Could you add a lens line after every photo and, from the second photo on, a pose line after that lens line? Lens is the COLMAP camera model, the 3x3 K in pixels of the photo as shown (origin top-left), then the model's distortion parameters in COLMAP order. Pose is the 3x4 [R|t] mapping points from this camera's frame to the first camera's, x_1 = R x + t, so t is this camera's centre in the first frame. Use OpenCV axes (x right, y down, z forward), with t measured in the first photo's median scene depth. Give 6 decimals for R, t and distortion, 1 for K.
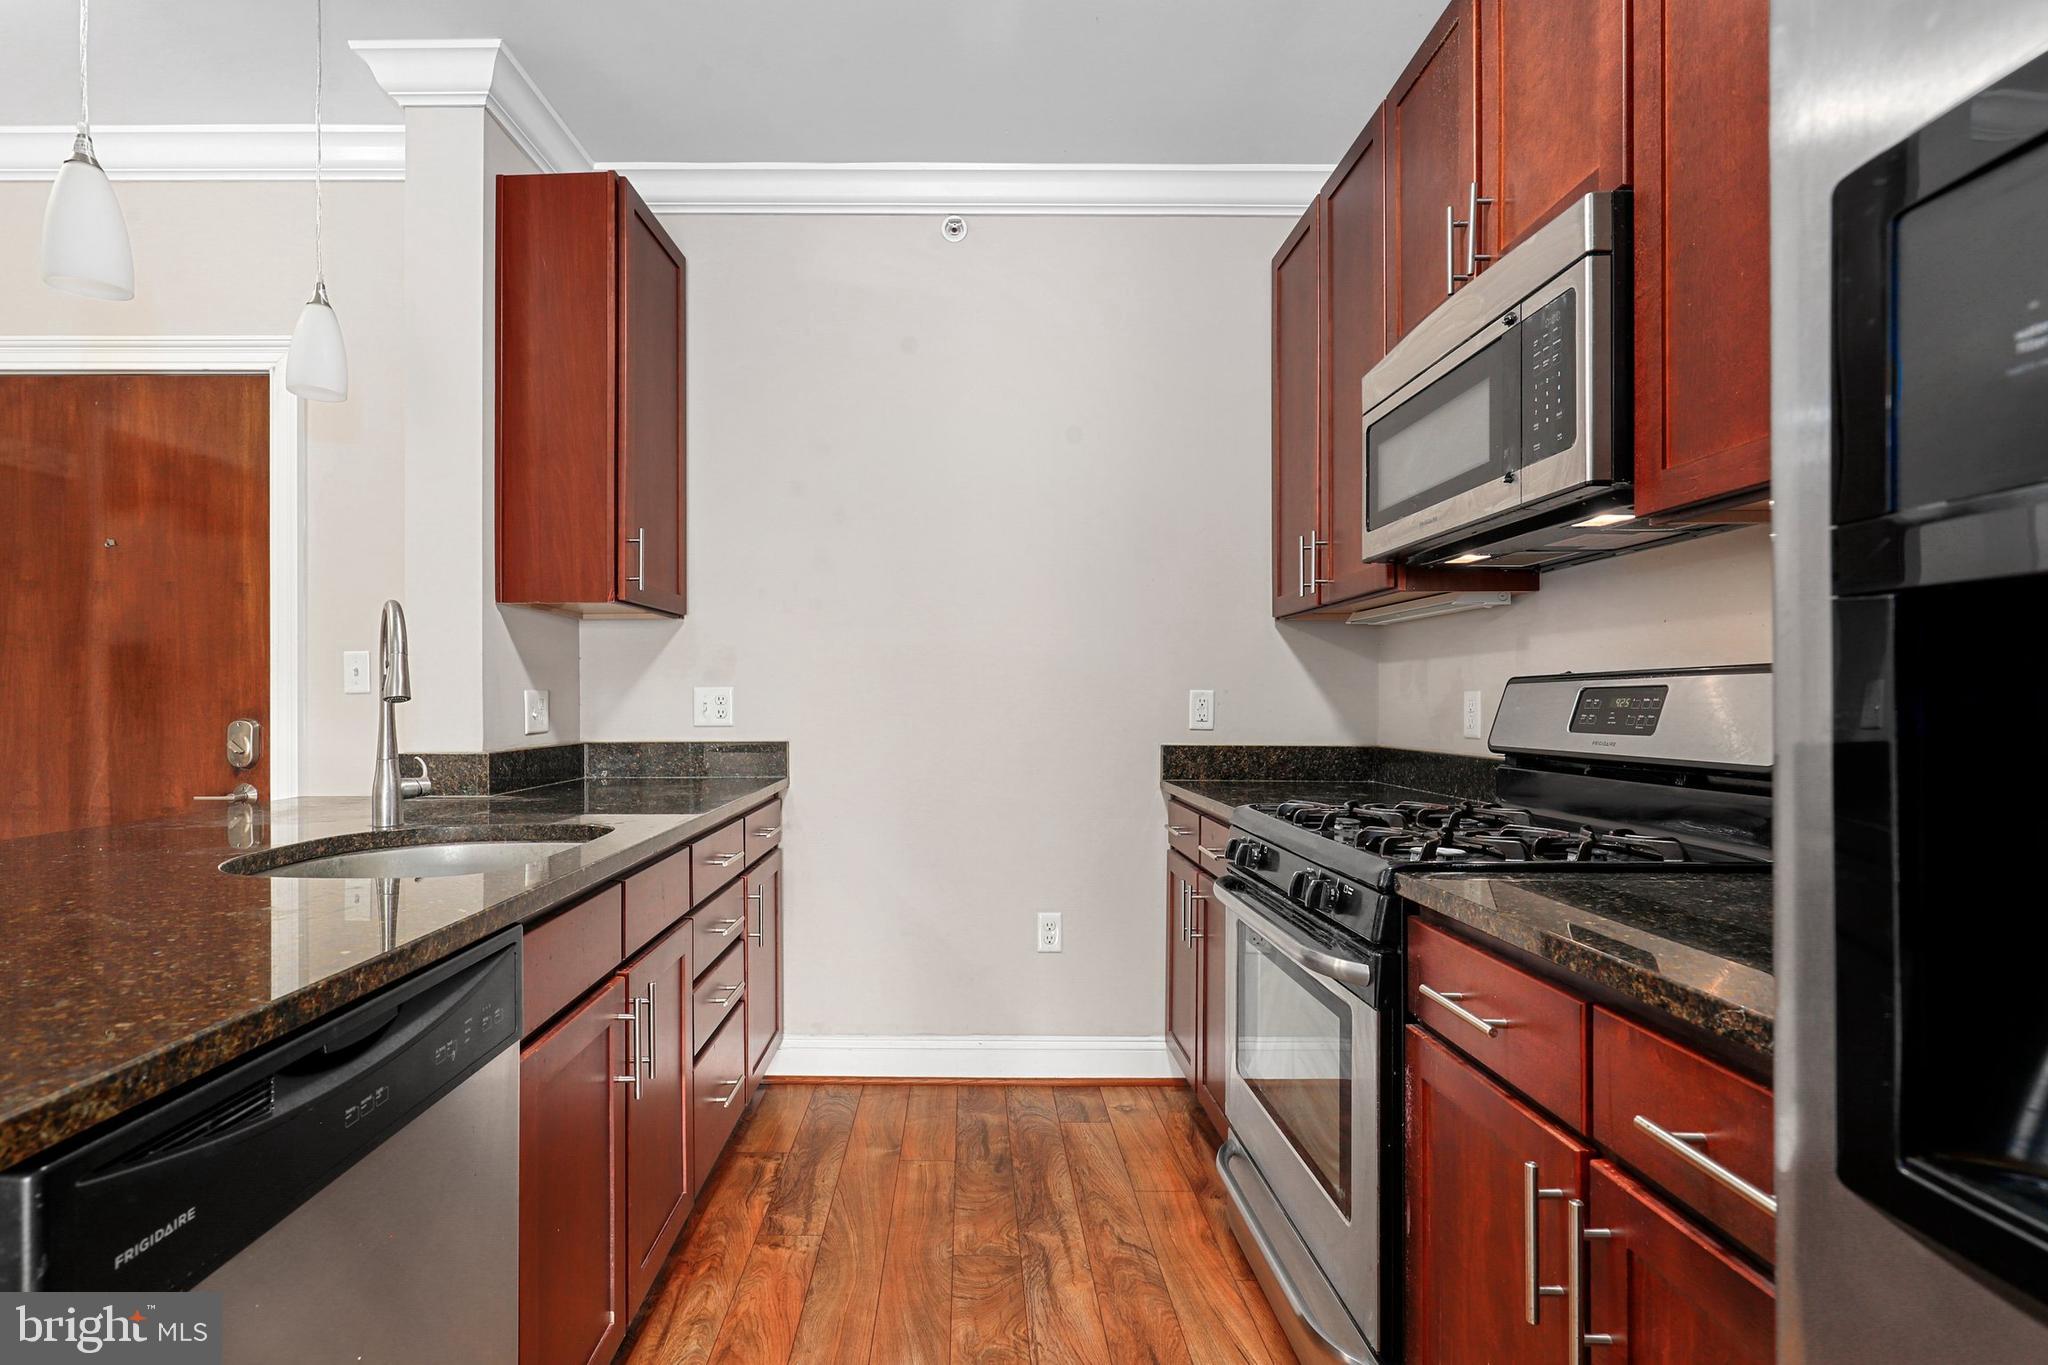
lens RADIAL K [[965.6, 0, 964.4], [0, 965.6, 703.2], [0, 0, 1]] dist [-0.000822, 0.000120]
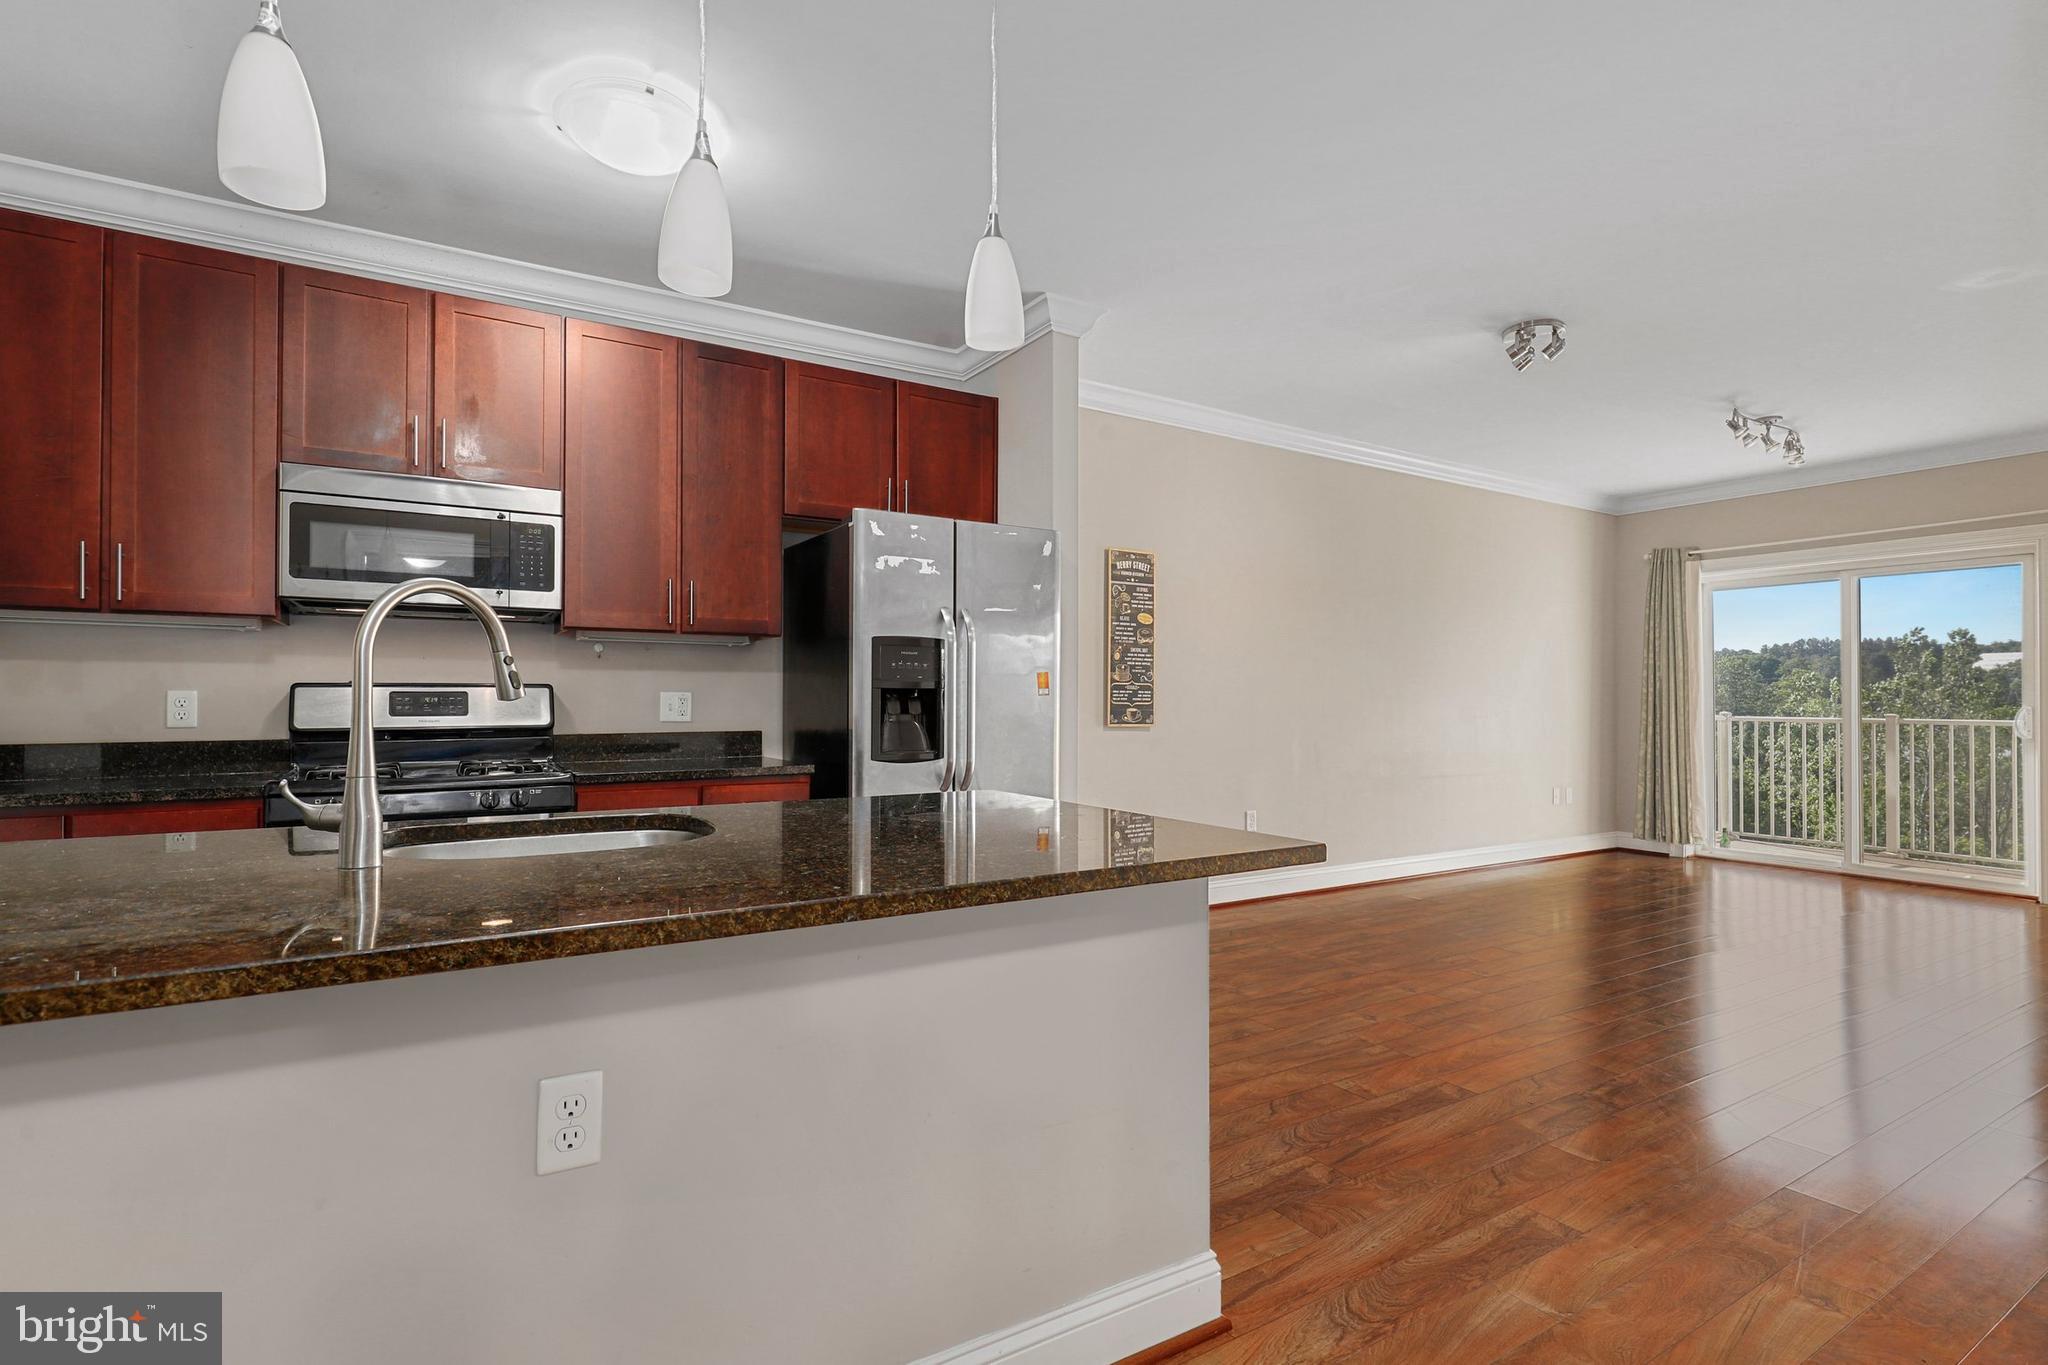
lens RADIAL K [[967.2, 0, 1020.6], [0, 967.2, 692.8], [0, 0, 1]] dist [0.001631, 0.000263]
pose [[-0.532454, 0.003506, 0.846452, -1.107965], [-0.001780, 0.999985, -0.005262, -0.004234], [-0.846457, -0.004309, -0.532439, 0.715676]]
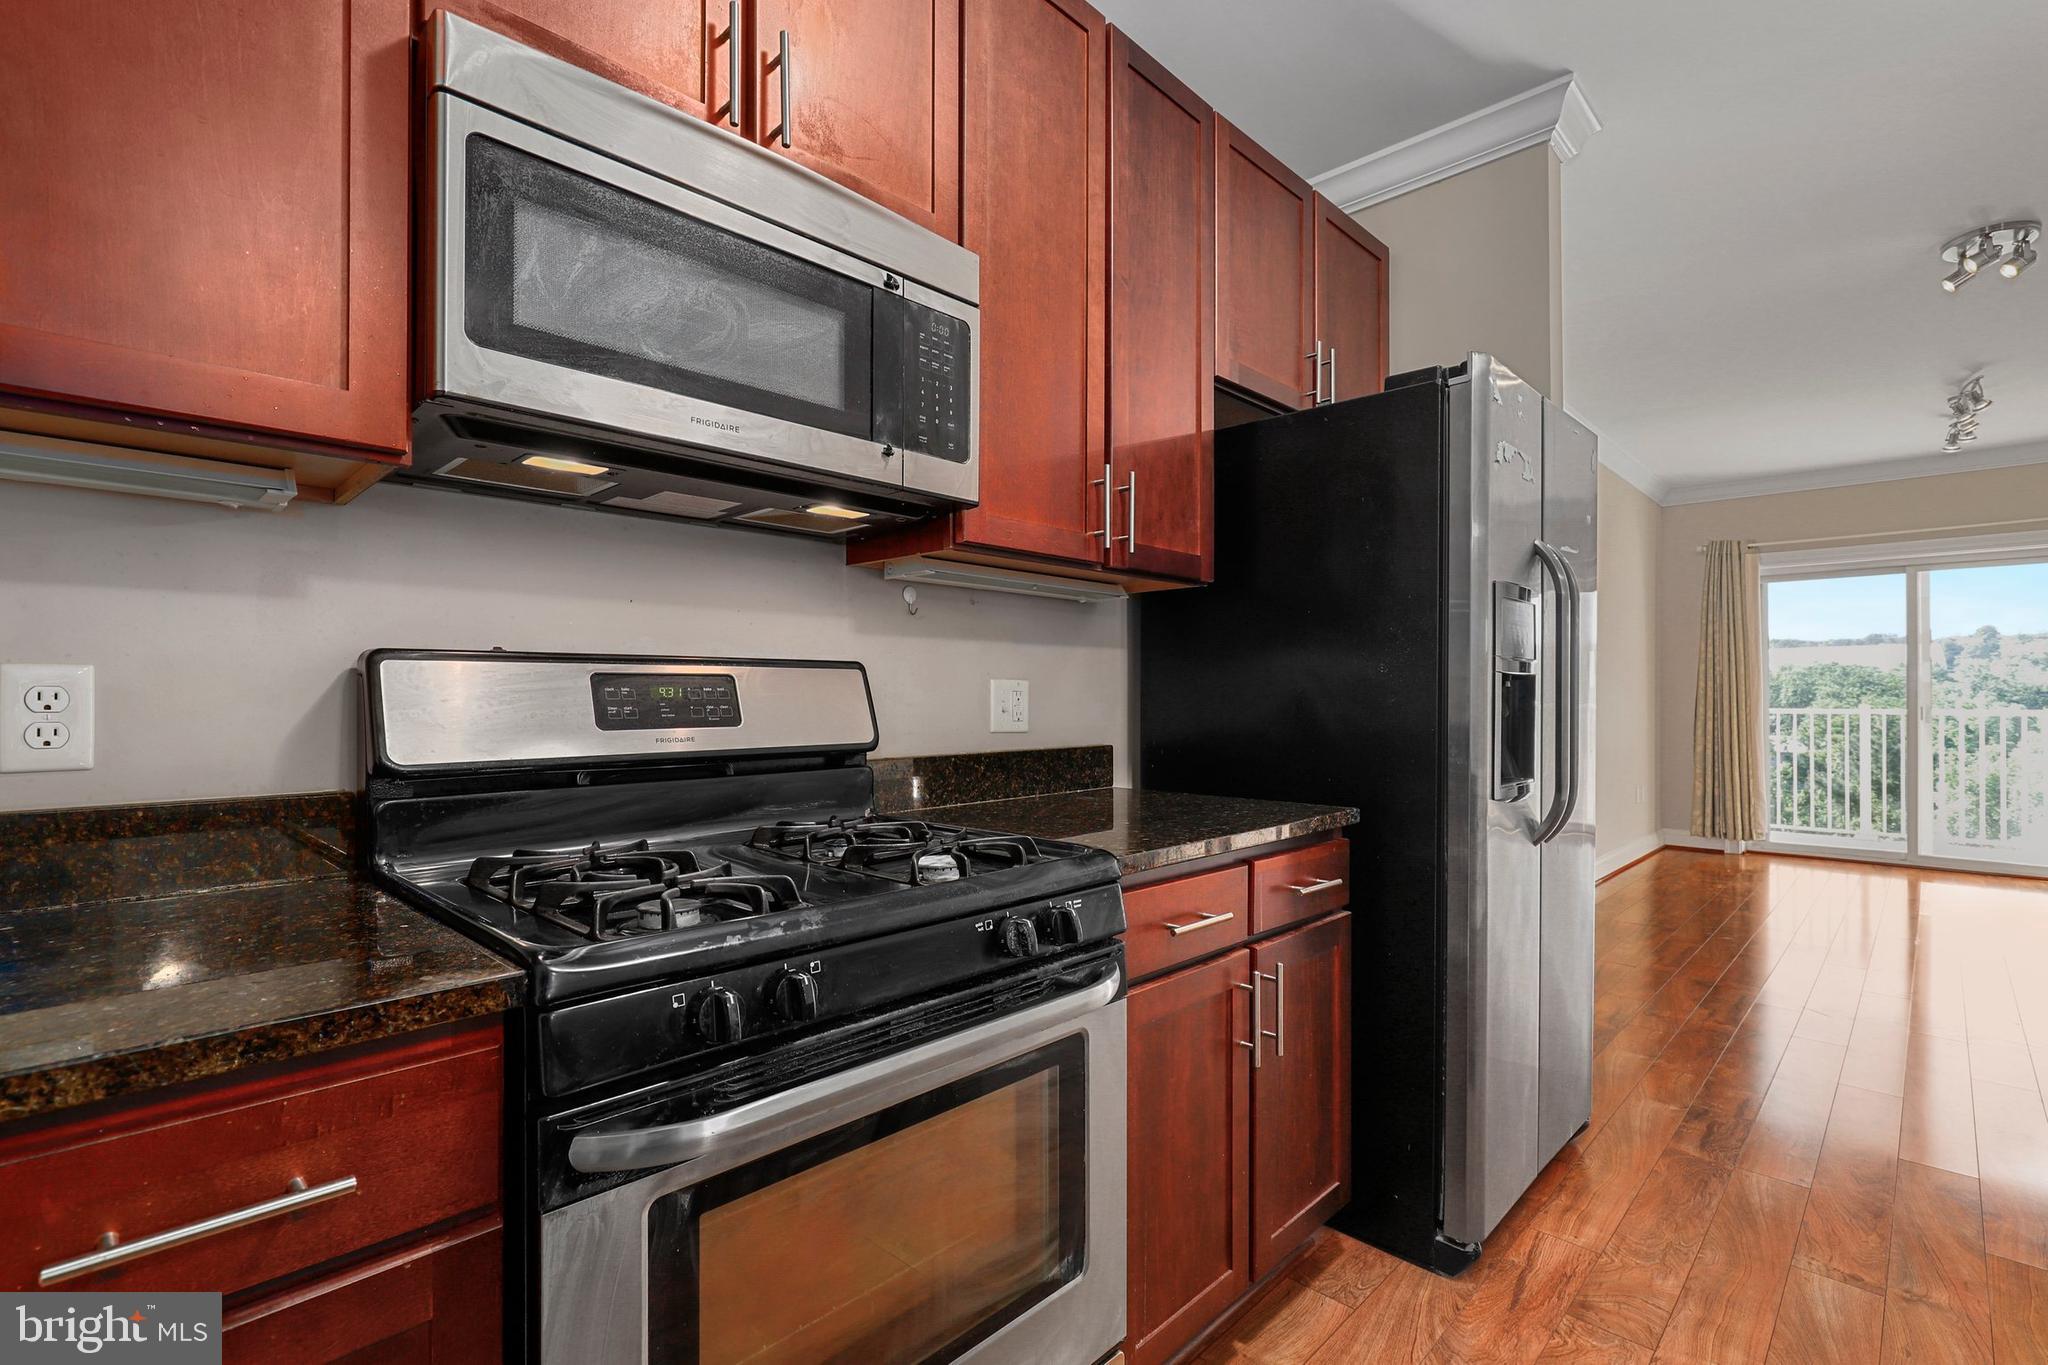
lens RADIAL K [[937.8, 0, 1023.3], [0, 937.8, 691.6], [0, 0, 1]] dist [0.001637, 0.000404]
pose [[-0.720272, 0.001614, 0.693690, -0.096029], [-0.000897, 0.999994, -0.003258, 0.000988], [-0.693692, -0.002969, -0.720266, 0.963161]]
